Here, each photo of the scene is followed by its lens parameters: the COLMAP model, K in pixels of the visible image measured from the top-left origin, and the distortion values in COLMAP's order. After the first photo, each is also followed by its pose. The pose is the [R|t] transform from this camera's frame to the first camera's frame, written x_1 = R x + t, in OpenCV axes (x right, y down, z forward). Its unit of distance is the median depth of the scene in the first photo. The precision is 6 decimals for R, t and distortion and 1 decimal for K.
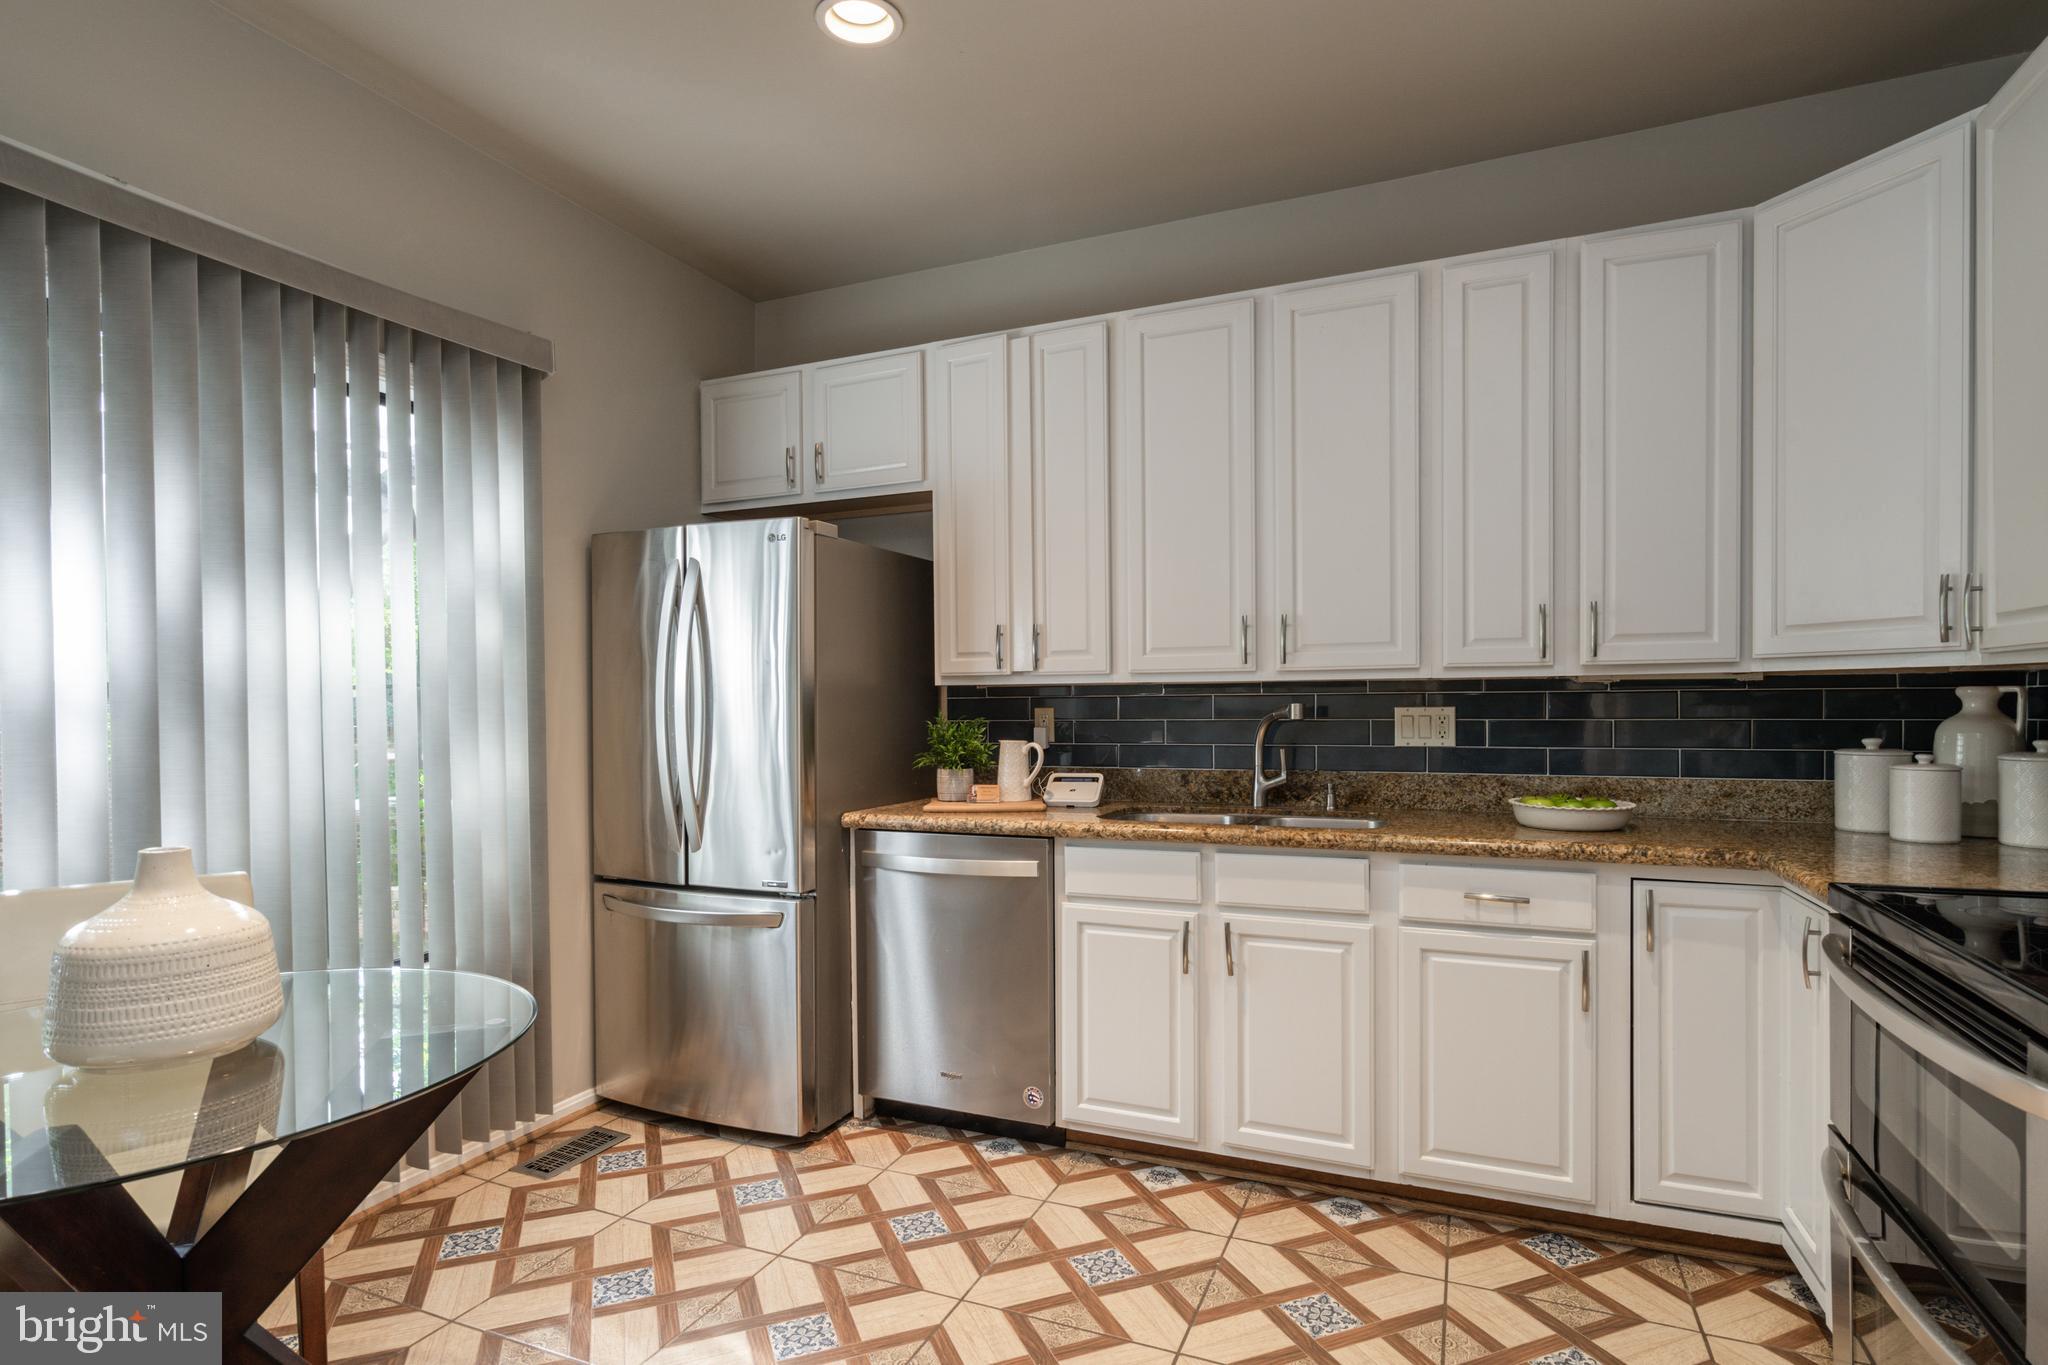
lens RADIAL K [[1033.7, 0, 1027.3], [0, 1033.7, 723.6], [0, 0, 1]] dist [-0.006425, 0.001725]
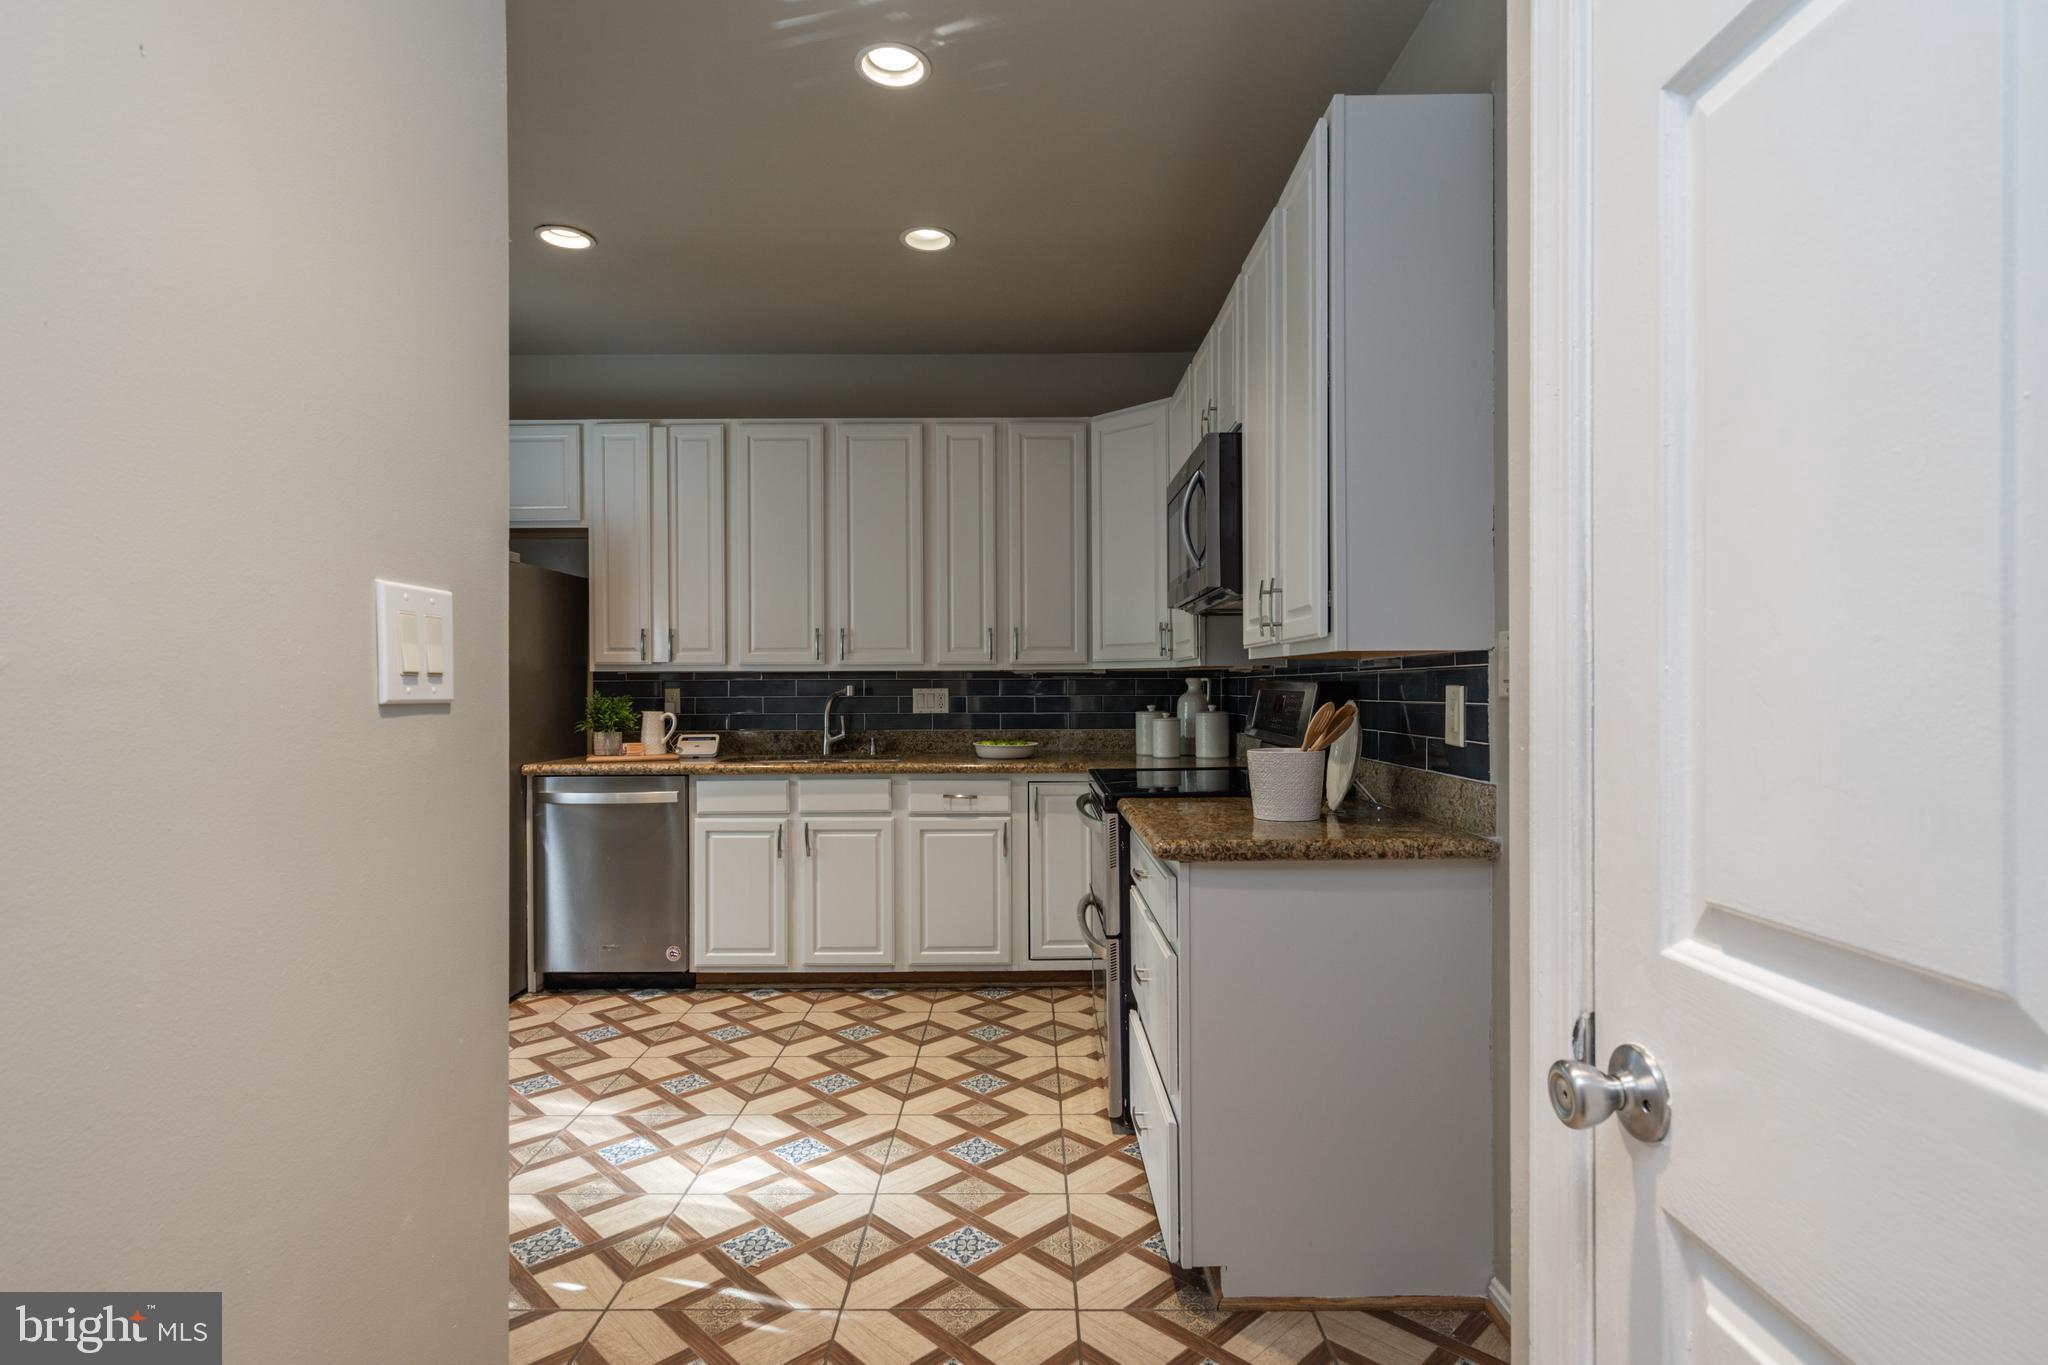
lens RADIAL K [[1033.7, 0, 1023.5], [0, 1033.7, 687.6], [0, 0, 1]] dist [-0.006425, 0.001725]
pose [[0.921396, 0.003796, 0.388606, -0.108095], [0.003522, 0.999830, -0.018117, 0.013009], [-0.388609, 0.018062, 0.921226, -0.552614]]
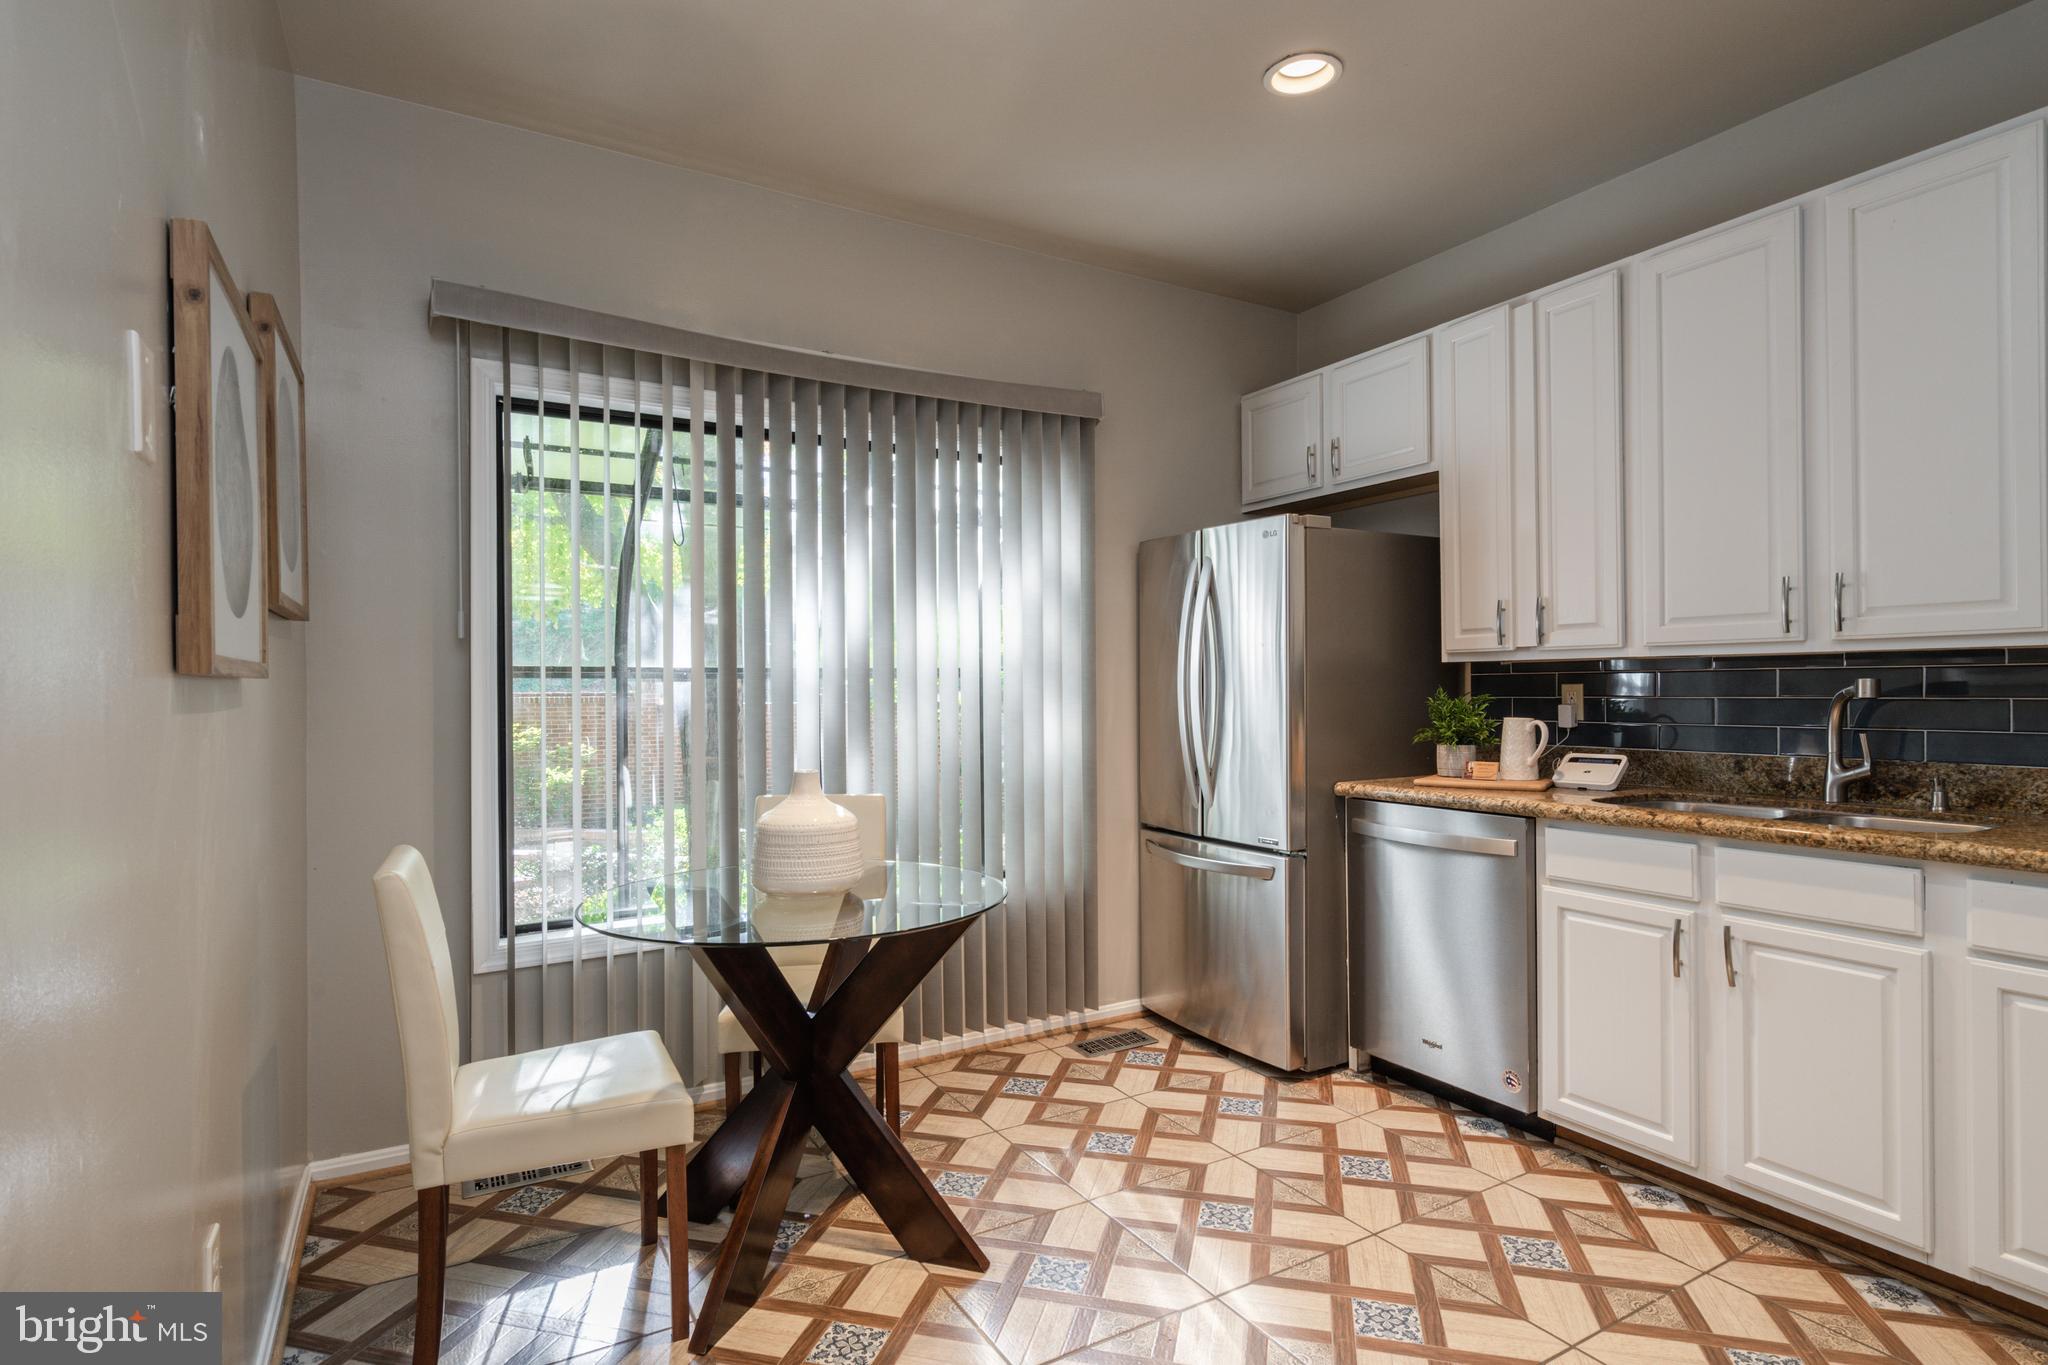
lens RADIAL K [[1033.7, 0, 1009.9], [0, 1033.7, 688.1], [0, 0, 1]] dist [-0.006425, 0.001725]
pose [[0.801135, 0.002086, -0.598480, 0.210596], [-0.009918, 0.999903, -0.009791, 0.003019], [0.598402, 0.013779, 0.801078, -0.074899]]
